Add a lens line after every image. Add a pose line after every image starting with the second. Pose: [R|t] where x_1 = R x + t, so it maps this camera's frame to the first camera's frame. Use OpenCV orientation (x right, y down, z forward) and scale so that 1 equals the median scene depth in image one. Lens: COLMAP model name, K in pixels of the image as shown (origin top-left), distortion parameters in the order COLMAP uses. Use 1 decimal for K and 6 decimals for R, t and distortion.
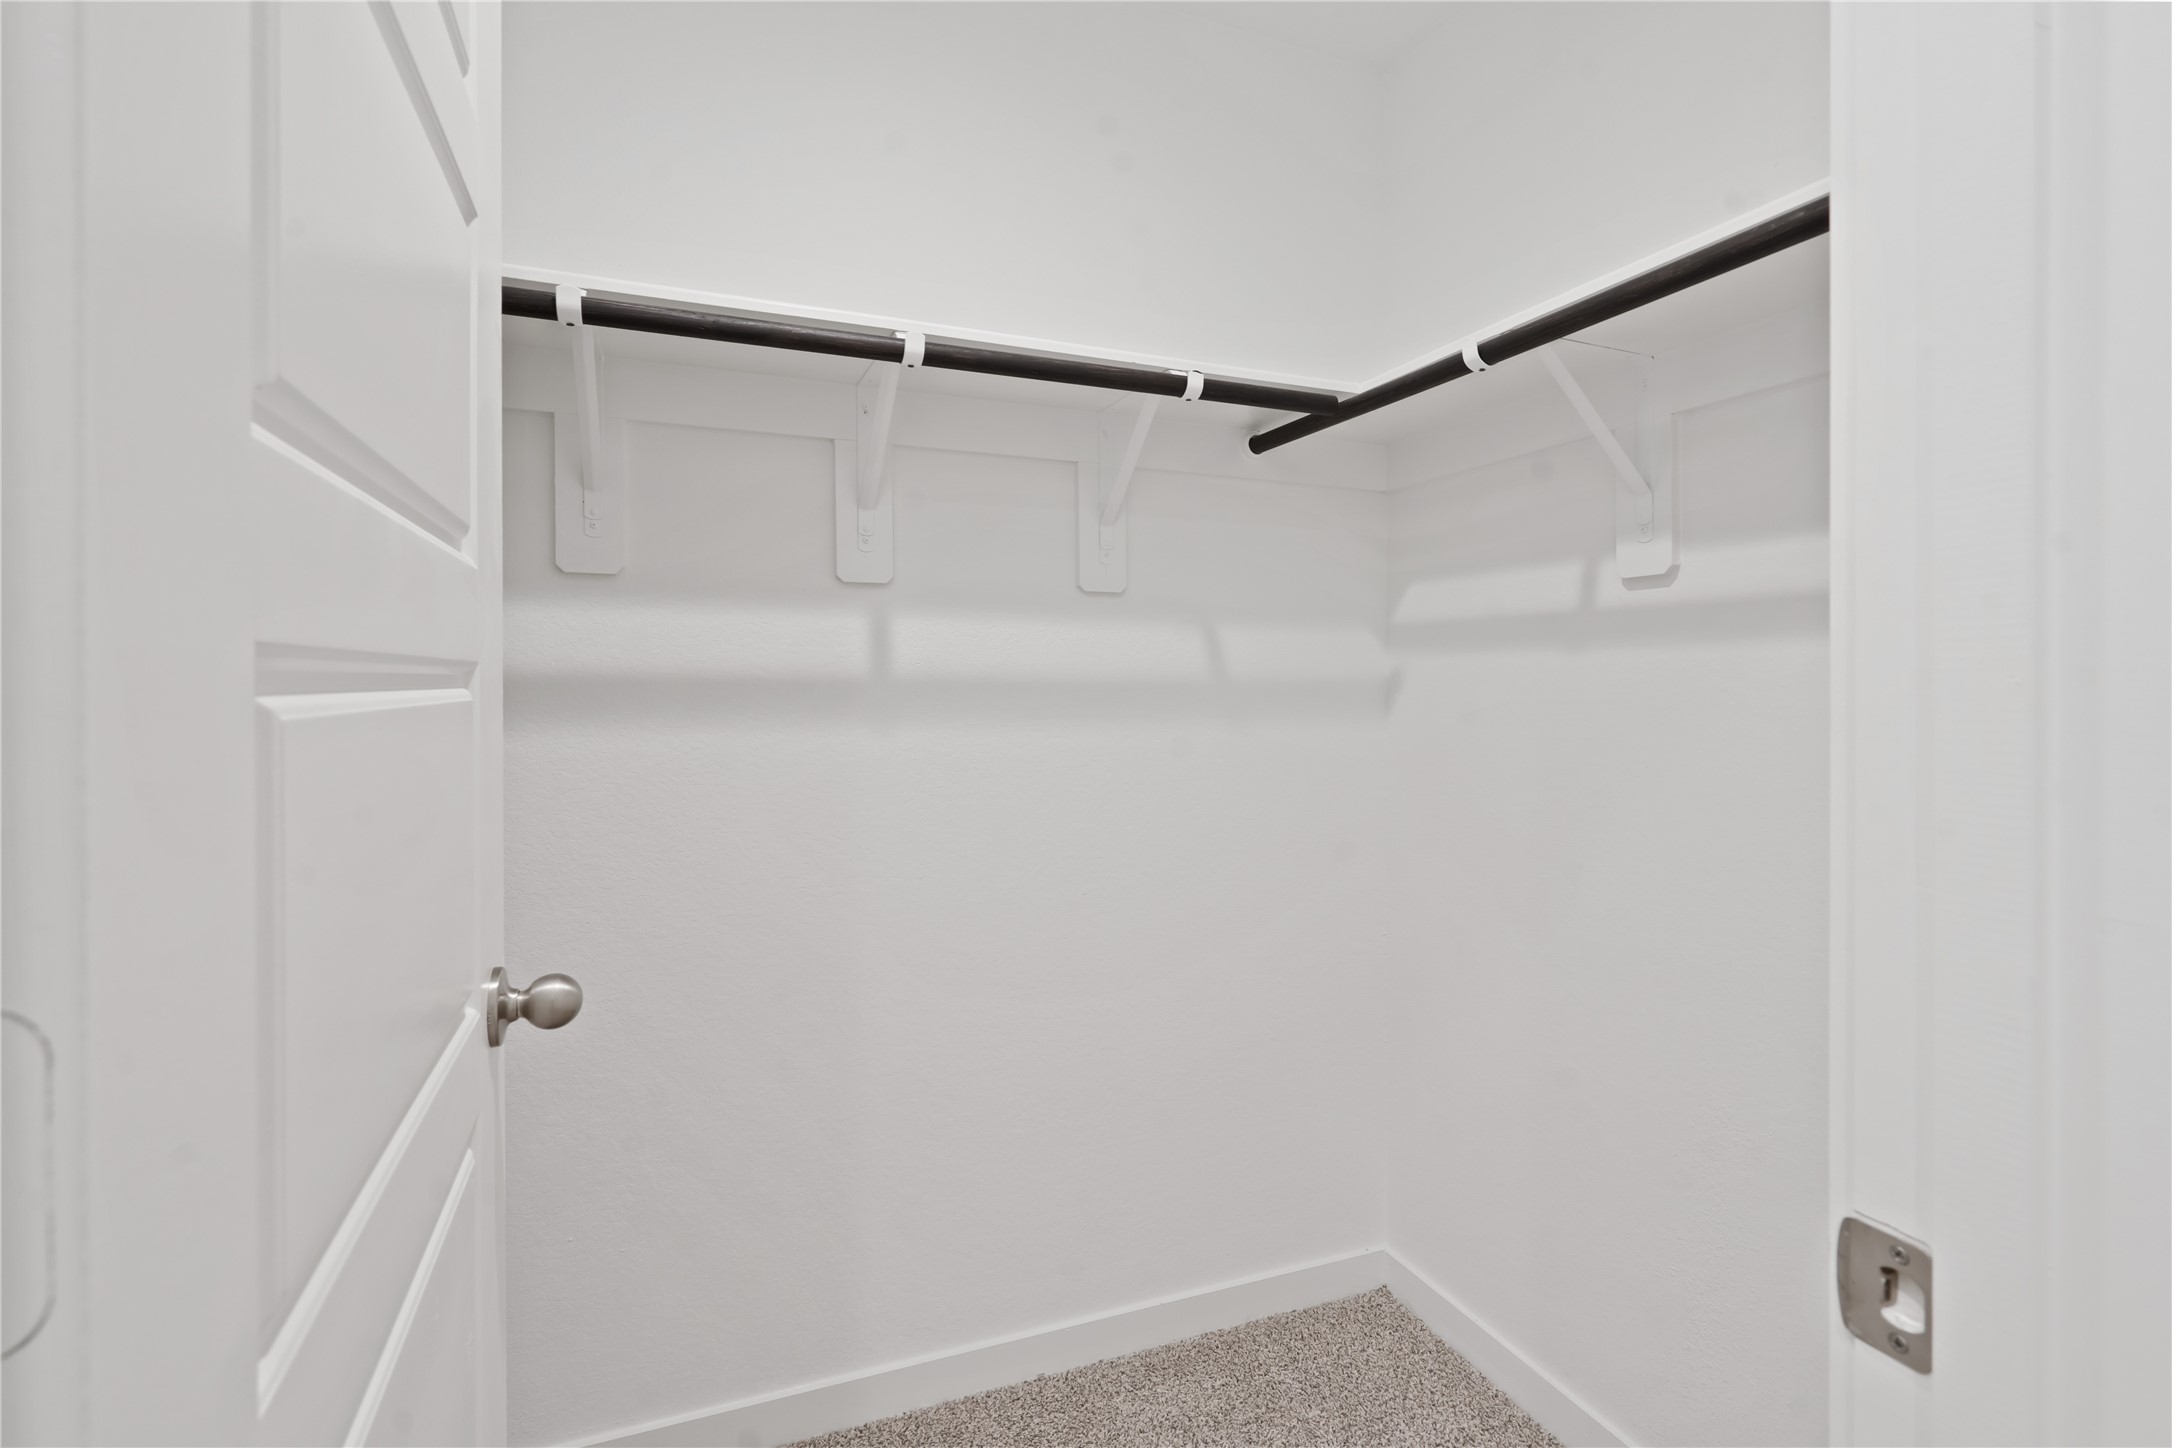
lens RADIAL K [[1005.7, 0, 1094.4], [0, 1005.7, 697.0], [0, 0, 1]] dist [-0.001779, -0.000474]
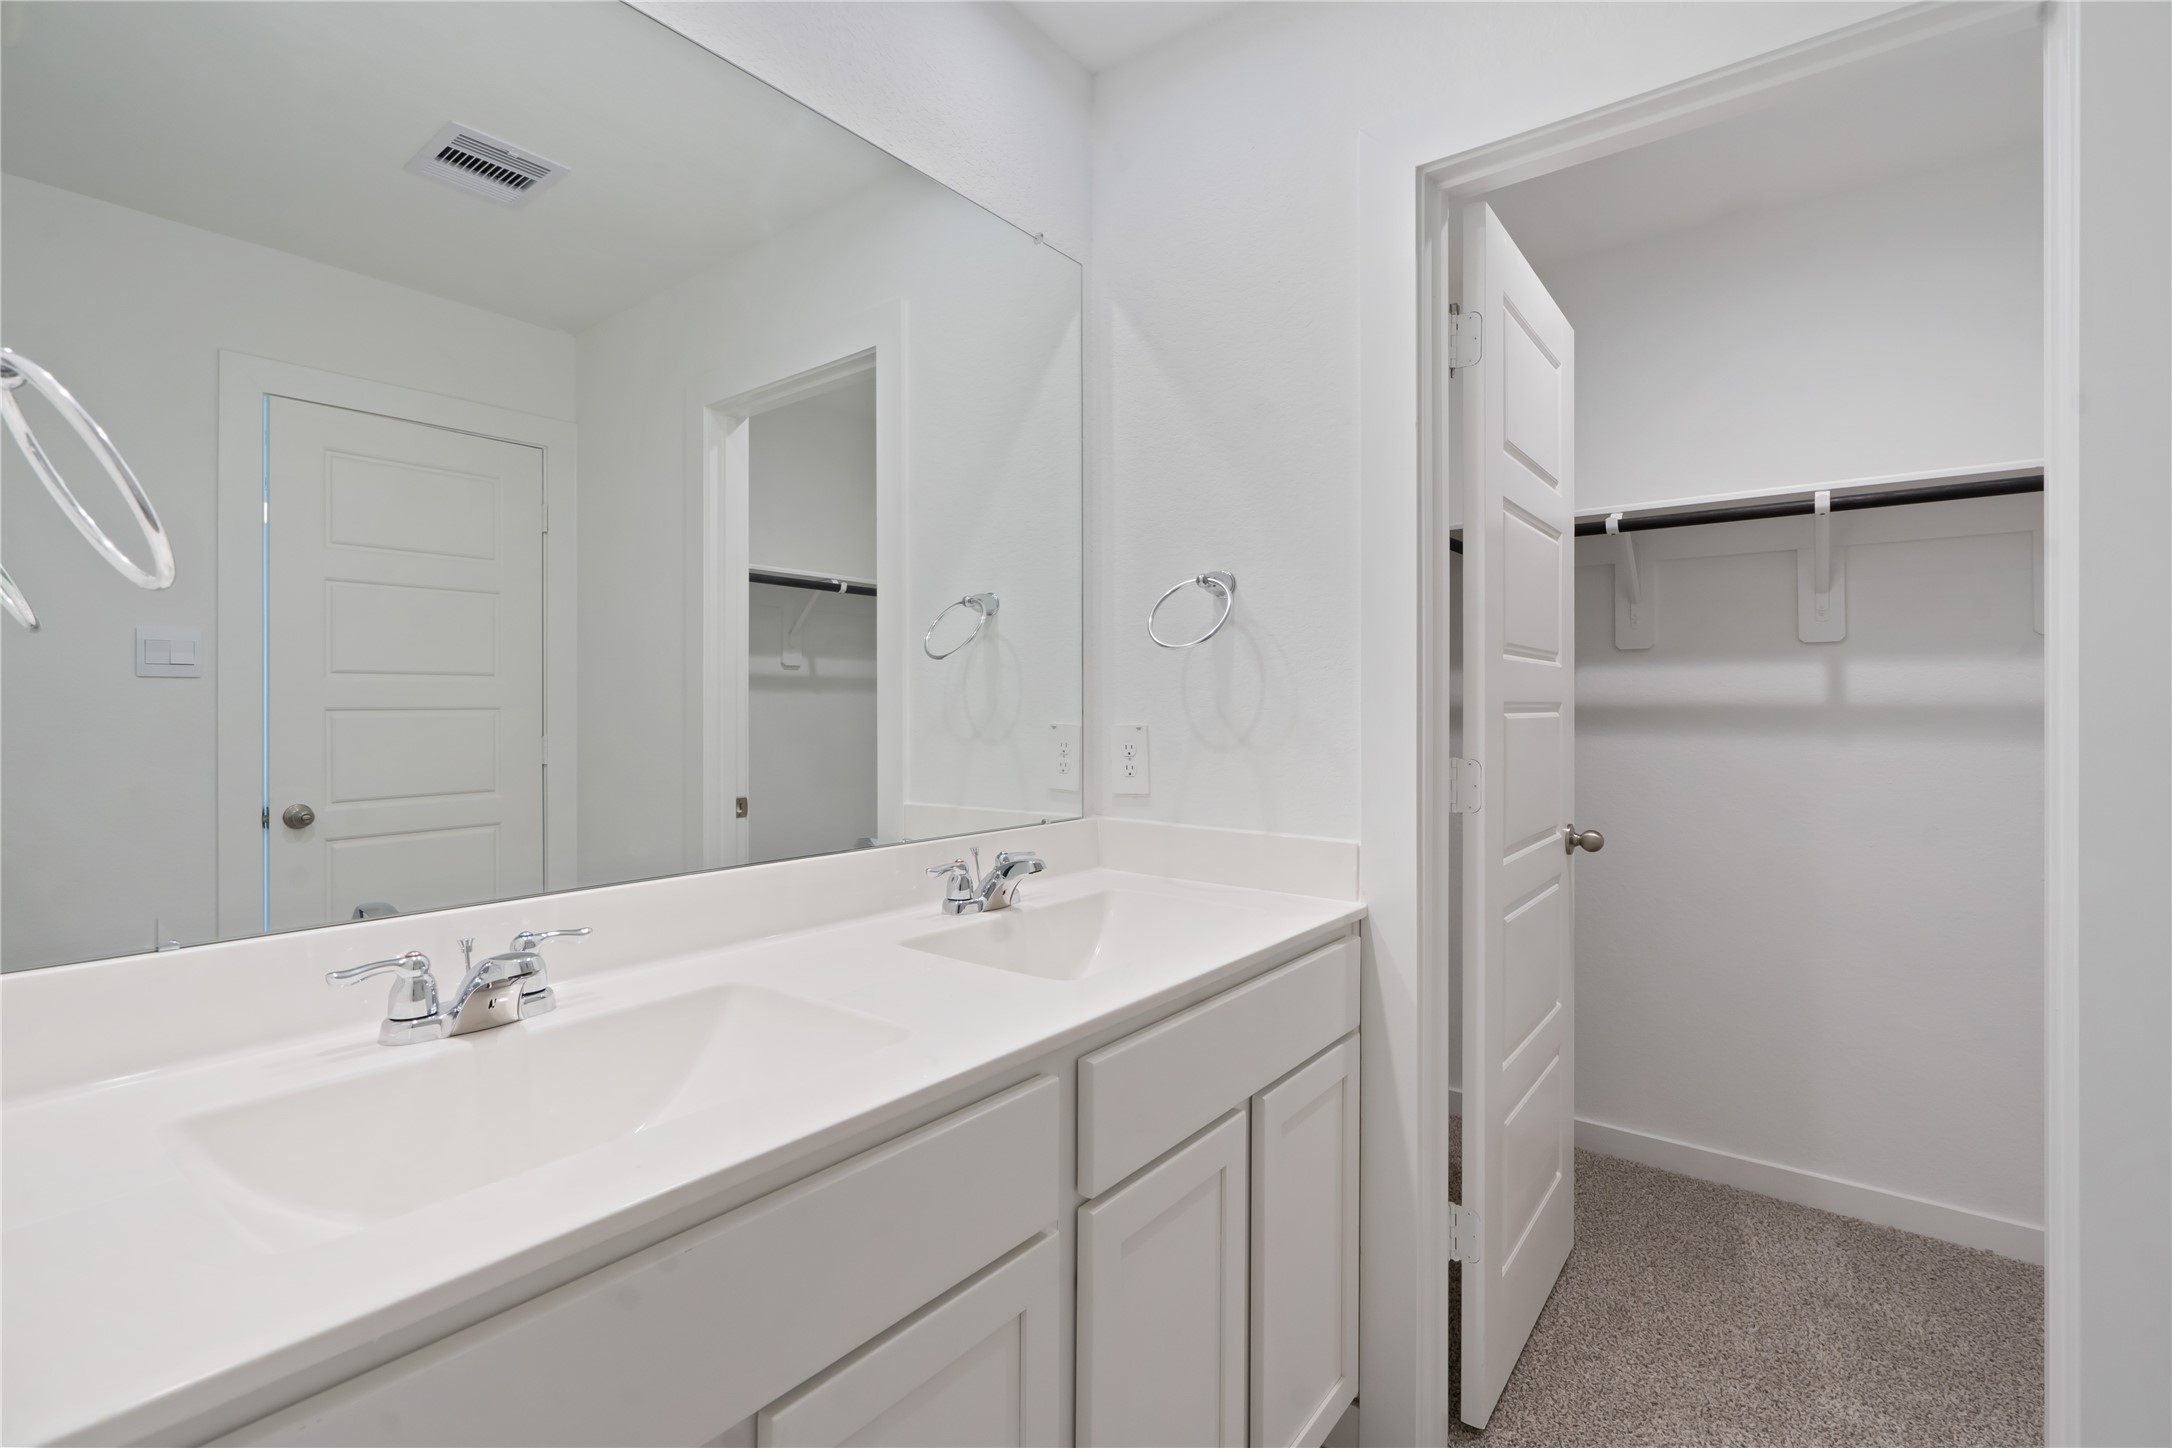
lens RADIAL K [[979.0, 0, 1069.9], [0, 979.0, 718.2], [0, 0, 1]] dist [-0.001194, -0.000181]
pose [[0.491933, -0.001520, -0.870632, 0.633675], [-0.006597, 0.999963, -0.005473, 0.018596], [0.870608, 0.008436, 0.491905, -0.890319]]
